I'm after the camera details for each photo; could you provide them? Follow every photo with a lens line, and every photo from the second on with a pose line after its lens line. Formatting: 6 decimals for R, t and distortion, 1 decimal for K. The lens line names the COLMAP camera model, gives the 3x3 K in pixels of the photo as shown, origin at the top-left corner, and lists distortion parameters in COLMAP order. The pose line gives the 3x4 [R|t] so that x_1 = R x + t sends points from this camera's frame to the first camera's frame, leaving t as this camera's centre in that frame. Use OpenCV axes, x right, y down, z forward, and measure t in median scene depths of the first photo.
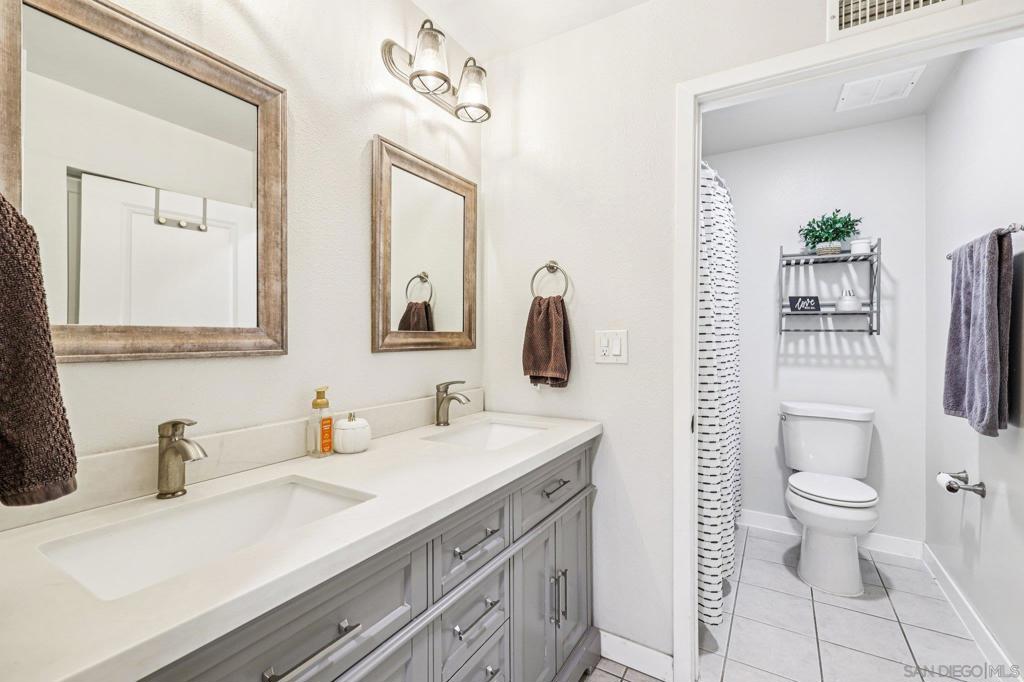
lens RADIAL K [[447.8, 0, 509.4], [0, 447.8, 338.6], [0, 0, 1]] dist [0.002148, -0.001204]
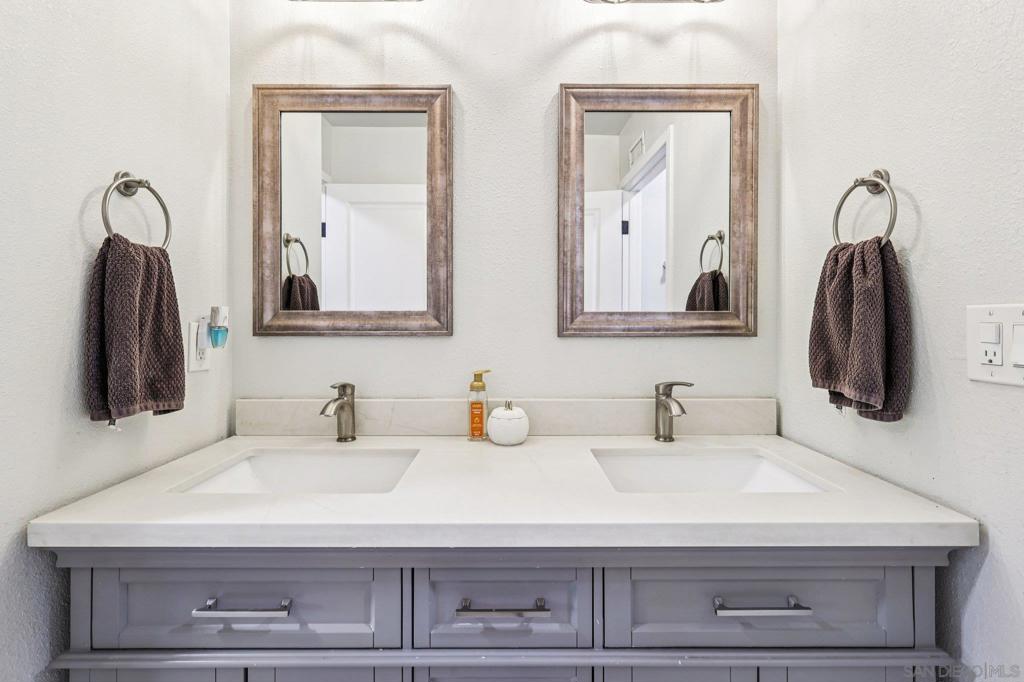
lens RADIAL K [[447.8, 0, 508.5], [0, 447.8, 321.8], [0, 0, 1]] dist [0.002148, -0.001204]
pose [[0.520854, 0.006837, -0.853619, 0.802711], [-0.002942, 0.999976, 0.006215, -0.006863], [0.853641, -0.000726, 0.520862, 0.953889]]
